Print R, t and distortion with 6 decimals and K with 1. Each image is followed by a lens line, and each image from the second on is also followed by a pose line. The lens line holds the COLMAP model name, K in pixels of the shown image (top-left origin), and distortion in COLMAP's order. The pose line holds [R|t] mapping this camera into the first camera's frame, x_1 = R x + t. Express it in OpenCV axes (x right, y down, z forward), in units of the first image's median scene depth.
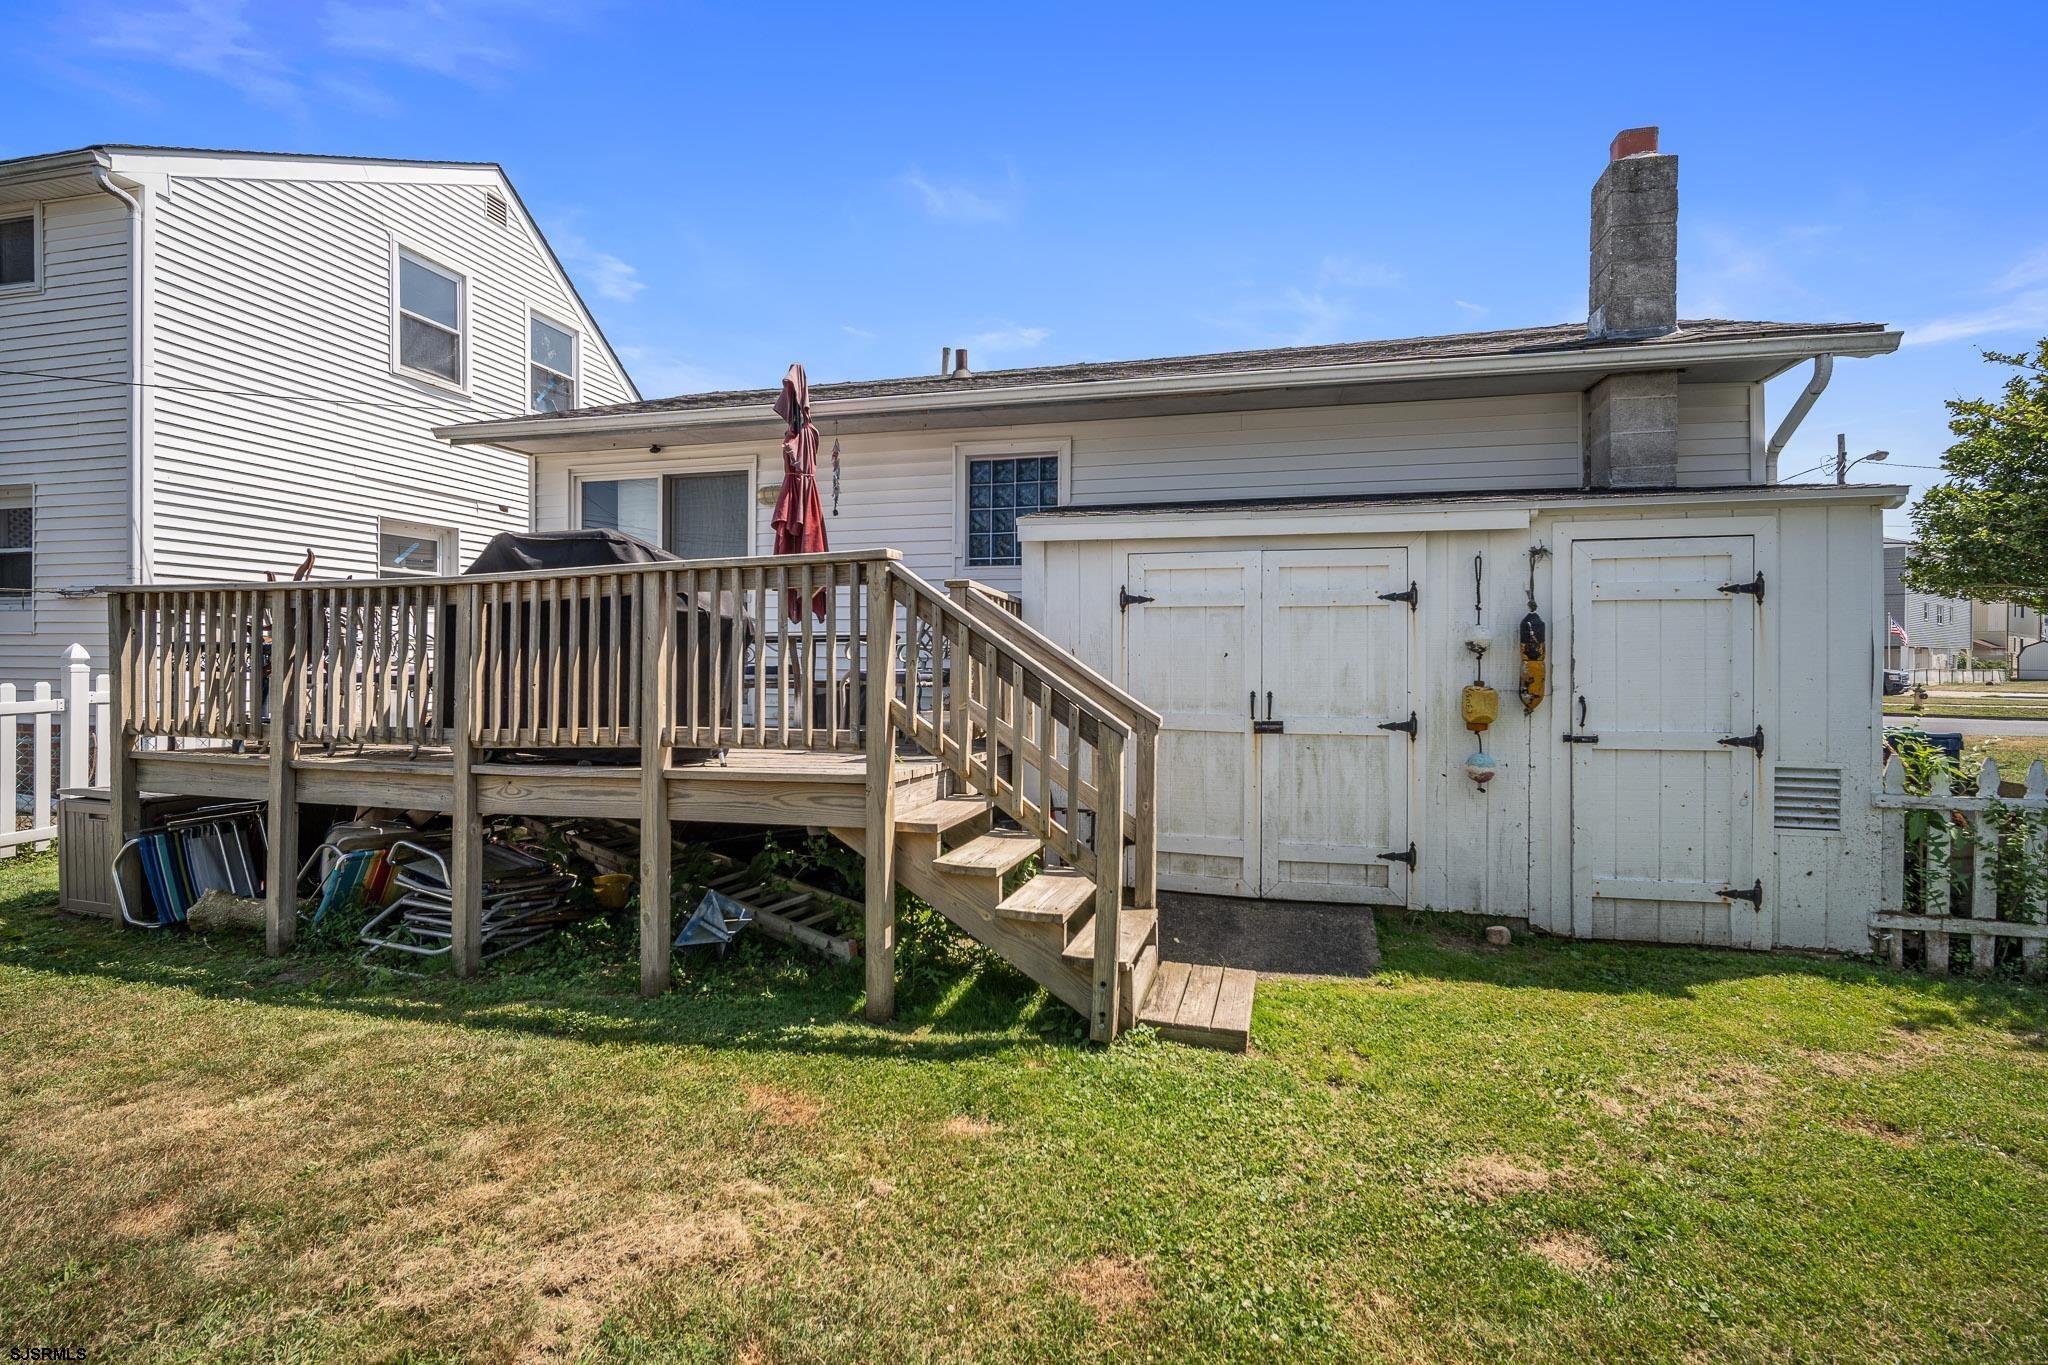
lens RADIAL K [[917.6, 0, 1024.8], [0, 917.6, 672.8], [0, 0, 1]] dist [-0.018296, 0.006449]
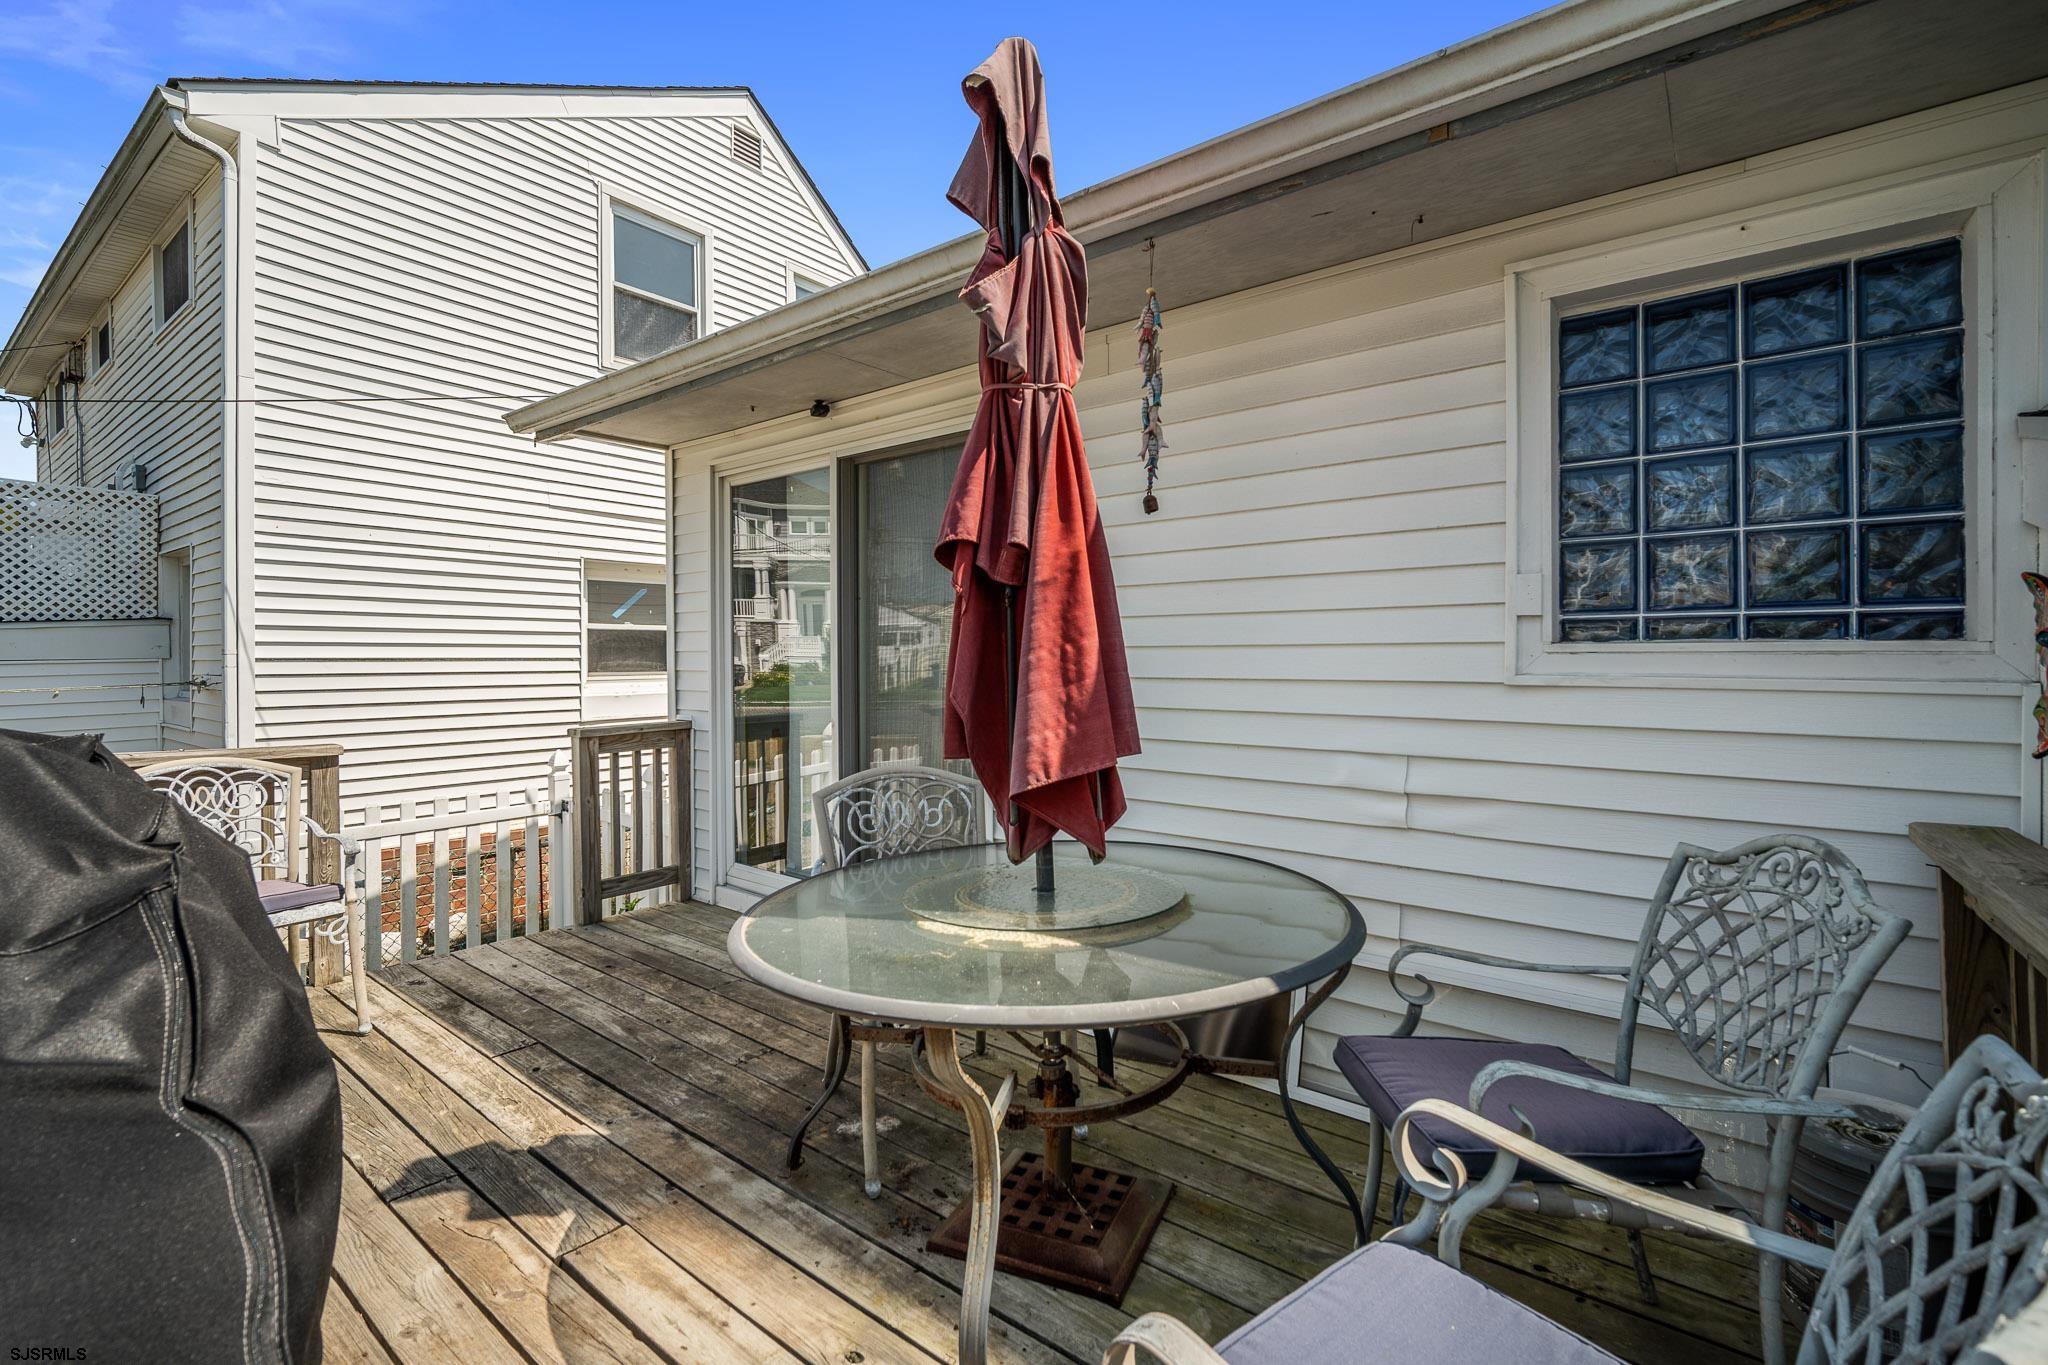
lens RADIAL K [[917.6, 0, 1024.8], [0, 917.6, 672.8], [0, 0, 1]] dist [-0.018296, 0.006449]
pose [[0.920550, -0.003916, -0.390605, -0.098825], [0.003396, 0.999992, -0.002021, -0.094549], [0.390610, 0.000534, 0.920556, 0.567933]]
